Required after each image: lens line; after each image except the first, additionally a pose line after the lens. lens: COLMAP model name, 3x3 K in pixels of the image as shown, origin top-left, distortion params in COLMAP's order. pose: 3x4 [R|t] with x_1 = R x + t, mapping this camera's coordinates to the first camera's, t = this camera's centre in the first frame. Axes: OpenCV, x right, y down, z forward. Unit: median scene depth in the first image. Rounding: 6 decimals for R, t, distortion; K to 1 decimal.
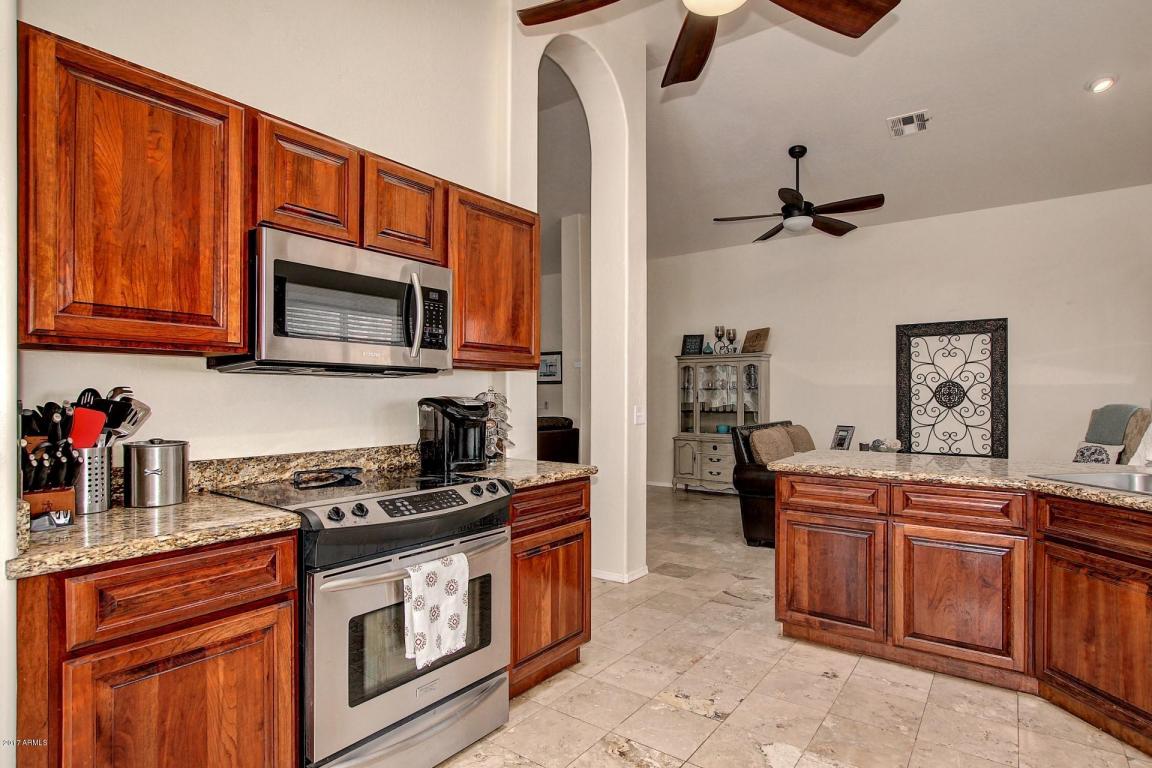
lens RADIAL K [[593.5, 0, 583.4], [0, 593.5, 394.9], [0, 0, 1]] dist [-0.021958, 0.000670]
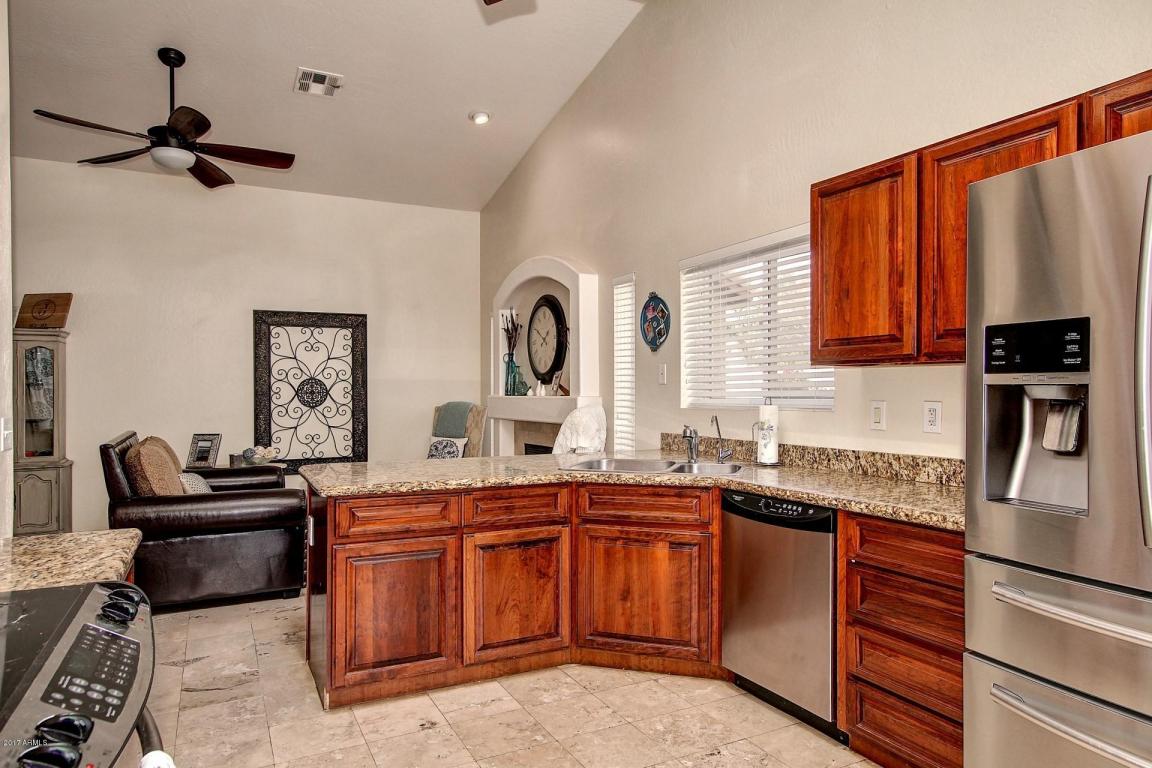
lens RADIAL K [[714.9, 0, 578.8], [0, 714.9, 392.1], [0, 0, 1]] dist [-0.002629, 0.002494]
pose [[0.442113, -0.002616, 0.896956, -0.354952], [0.000037, 0.999996, 0.002899, -0.010359], [-0.896959, -0.001248, 0.442111, 0.292533]]
